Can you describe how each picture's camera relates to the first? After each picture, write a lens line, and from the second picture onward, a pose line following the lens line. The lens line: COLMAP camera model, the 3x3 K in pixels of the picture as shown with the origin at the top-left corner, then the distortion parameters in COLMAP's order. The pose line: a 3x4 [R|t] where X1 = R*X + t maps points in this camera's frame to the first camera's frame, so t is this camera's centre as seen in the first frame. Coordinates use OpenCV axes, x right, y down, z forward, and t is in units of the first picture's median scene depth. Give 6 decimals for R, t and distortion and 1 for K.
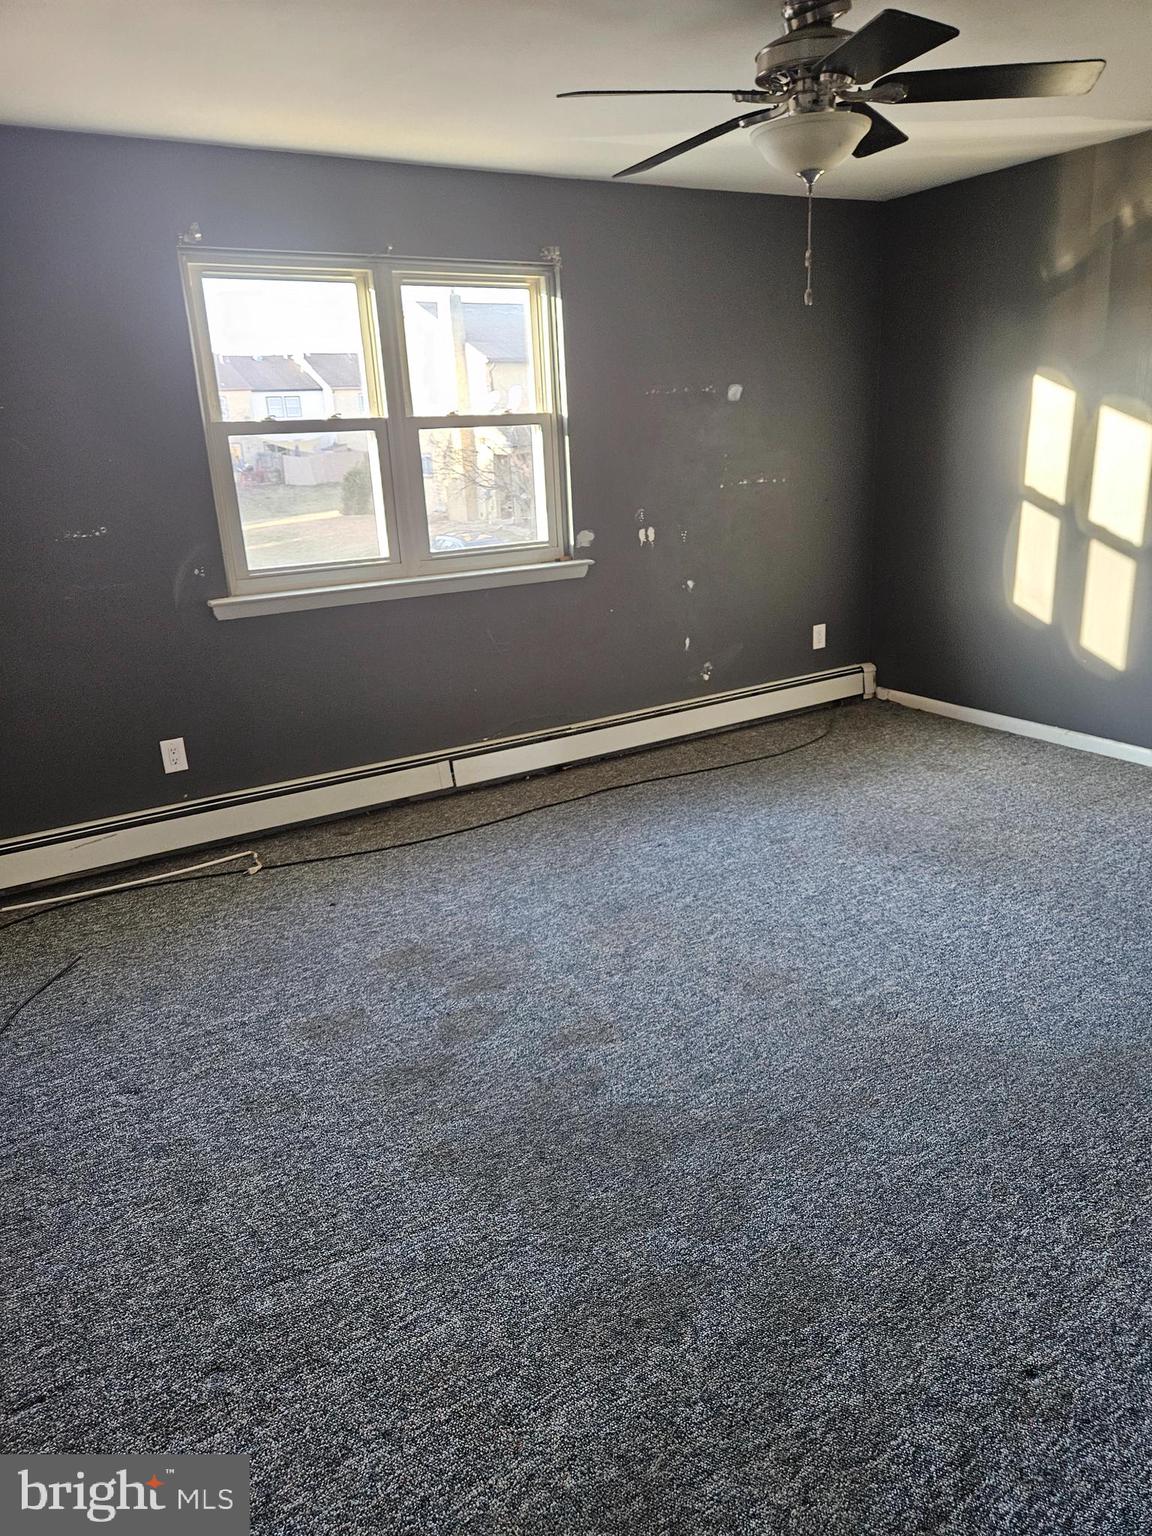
lens RADIAL K [[1025.1, 0, 558.9], [0, 1025.1, 769.1], [0, 0, 1]] dist [0.087233, -0.069780]
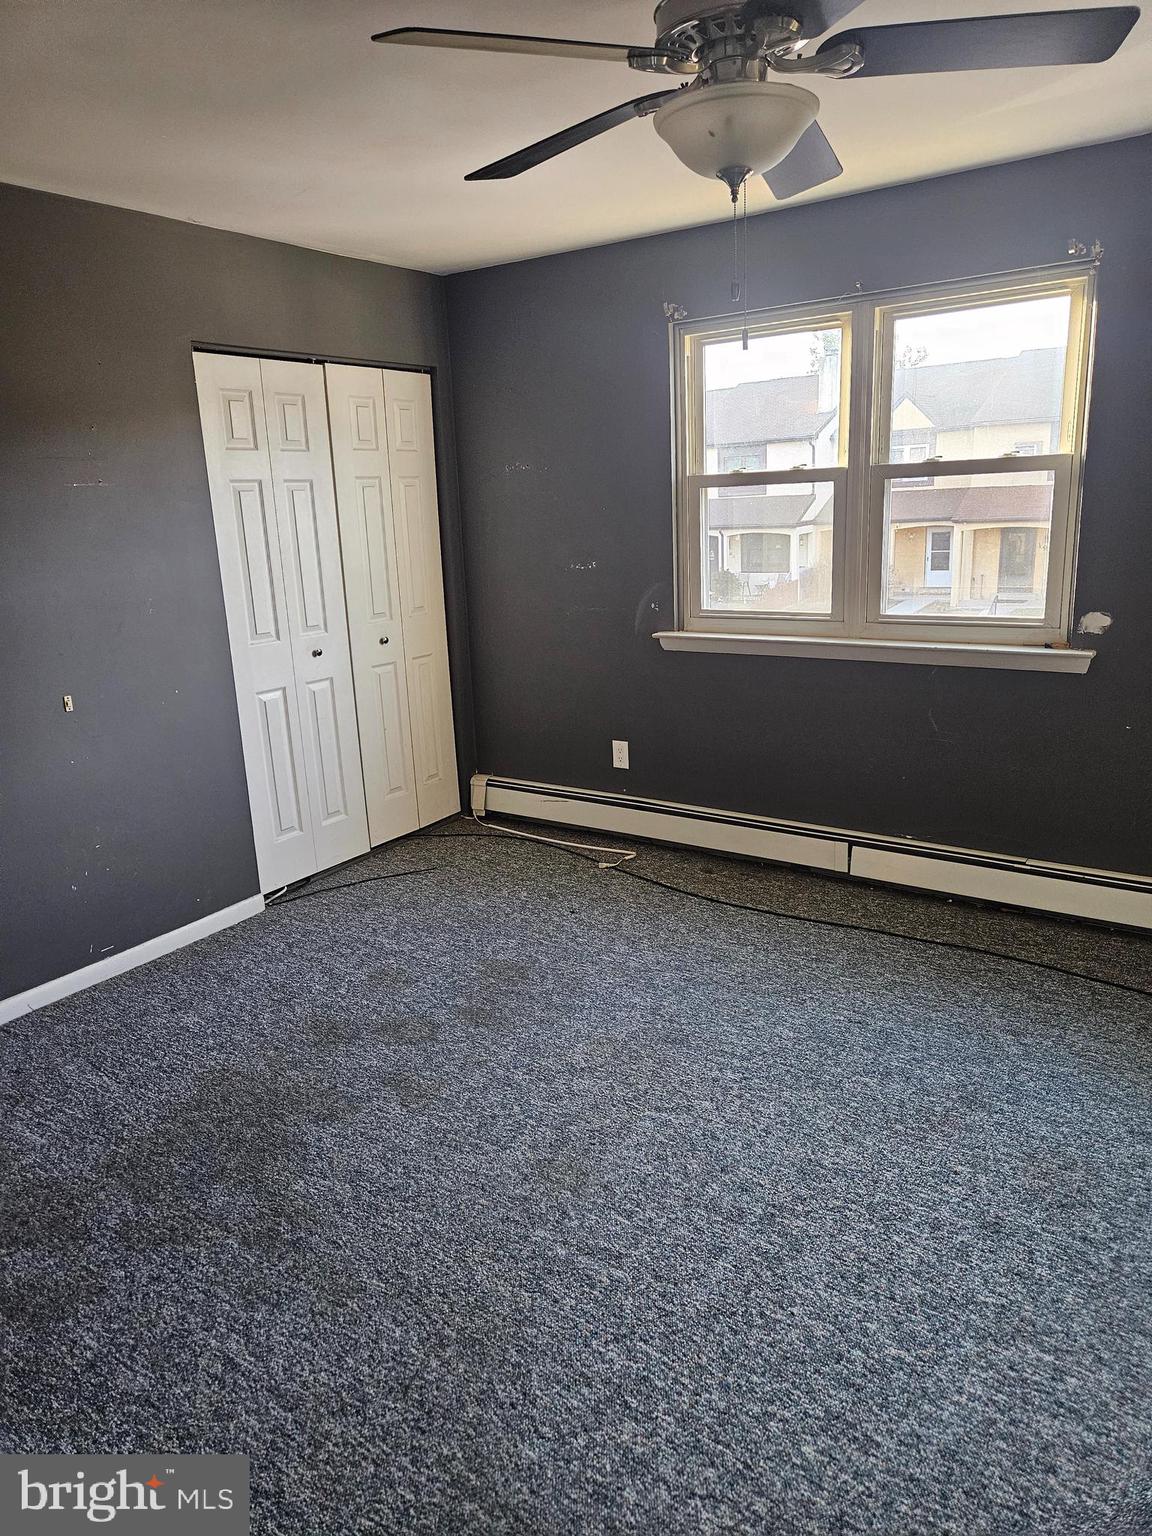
lens RADIAL K [[993.6, 0, 582.0], [0, 993.6, 763.4], [0, 0, 1]] dist [0.083262, -0.061799]
pose [[0.427522, 0.262709, -0.864991, 0.604721], [-0.258388, 0.952436, 0.161559, -0.177865], [0.866291, 0.154433, 0.475068, 0.425770]]
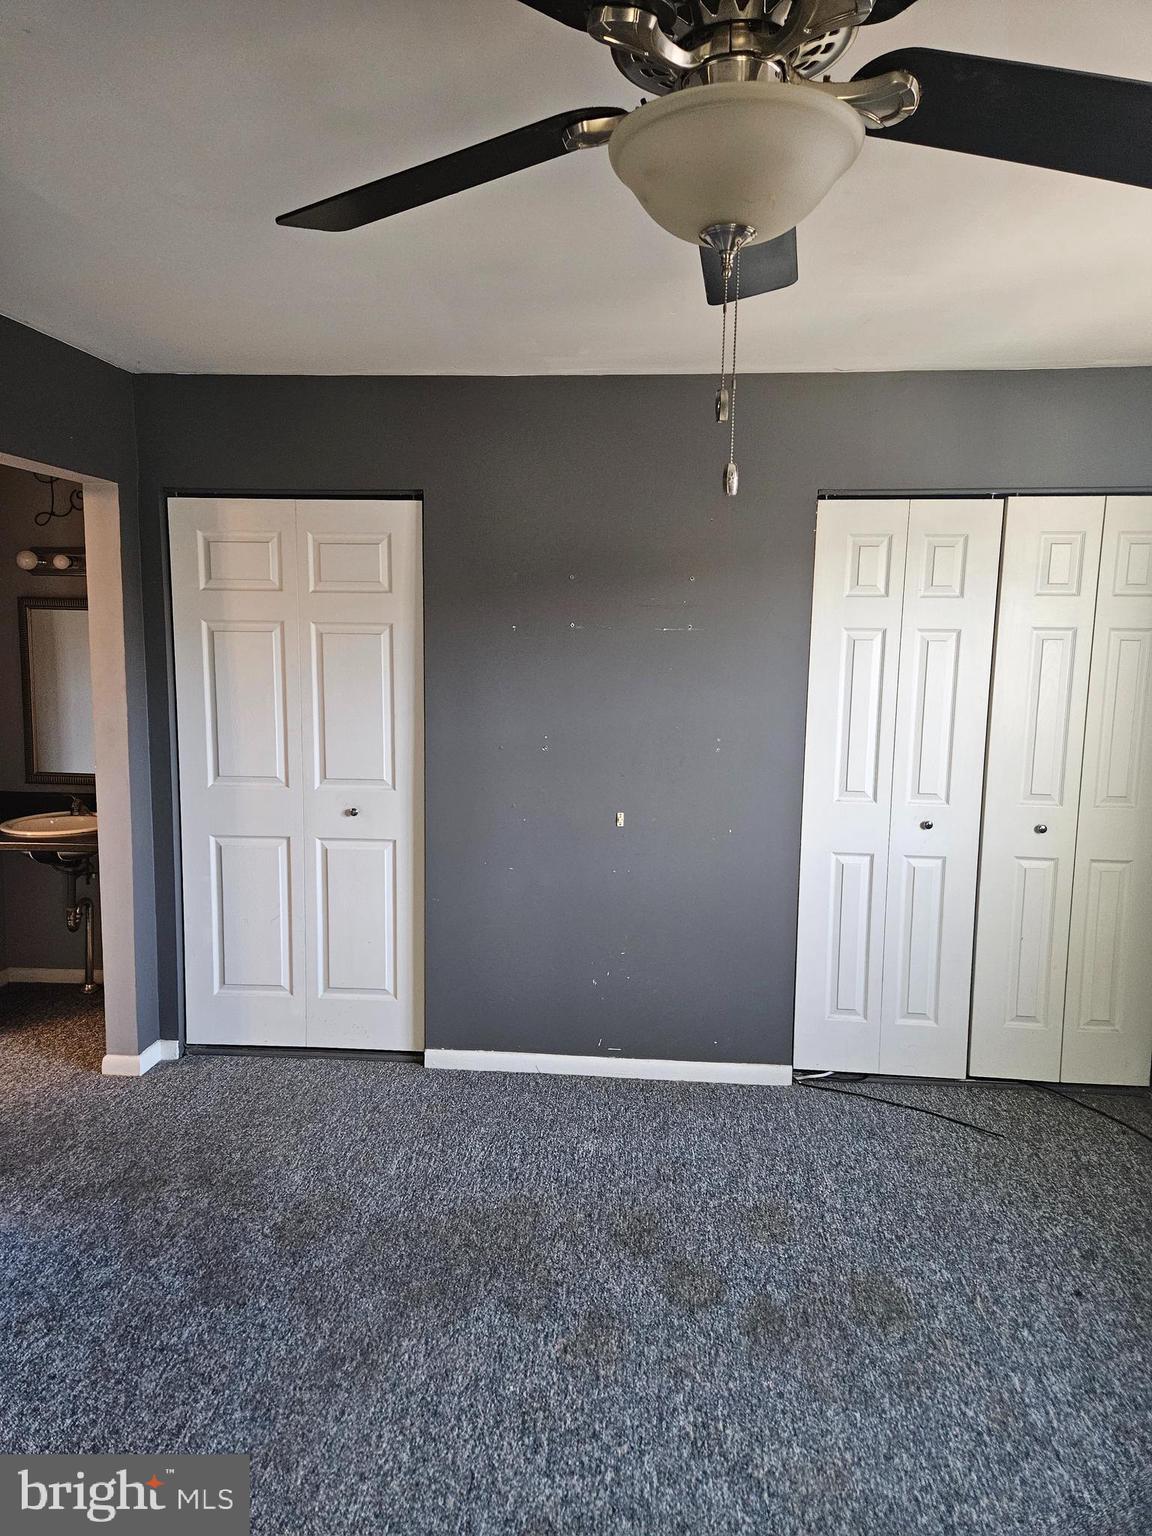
lens RADIAL K [[1012.2, 0, 576.0], [0, 1012.2, 768.0], [0, 0, 1]] dist [0.081157, -0.065728]
pose [[-0.562445, 0.147256, -0.813616, 0.460464], [-0.246668, 0.909321, 0.335096, -0.322125], [0.789184, 0.389166, -0.475120, 0.832117]]
